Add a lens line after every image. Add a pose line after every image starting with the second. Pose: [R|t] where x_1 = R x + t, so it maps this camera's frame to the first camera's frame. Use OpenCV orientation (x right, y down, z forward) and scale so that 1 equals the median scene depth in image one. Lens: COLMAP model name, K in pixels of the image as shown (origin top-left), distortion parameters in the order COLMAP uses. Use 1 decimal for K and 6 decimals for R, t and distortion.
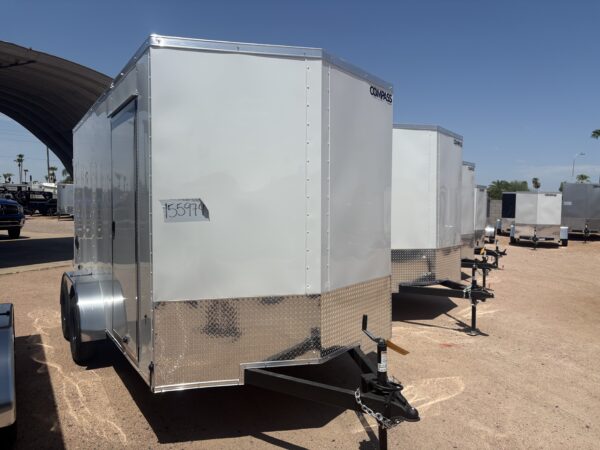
lens RADIAL K [[468.9, 0, 300.0], [0, 468.9, 225.0], [0, 0, 1]] dist [0.012806, -0.044333]
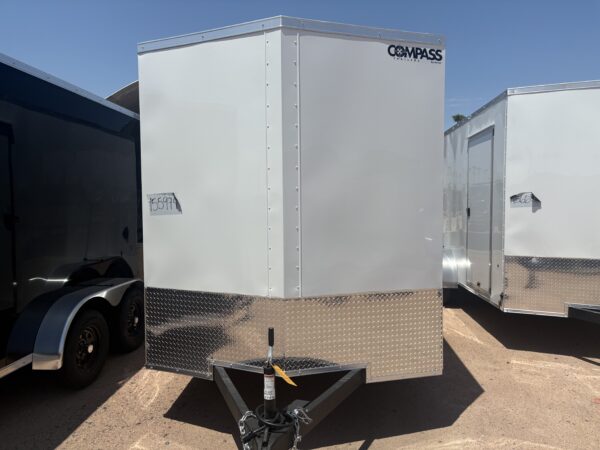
lens RADIAL K [[455.6, 0, 300.0], [0, 455.6, 233.3], [0, 0, 1]] dist [0.005746, 0.002110]
pose [[0.792941, 0.030472, -0.608536, 0.592121], [-0.016898, 0.999464, 0.028028, 0.000466], [0.609064, -0.011942, 0.793031, 0.347705]]
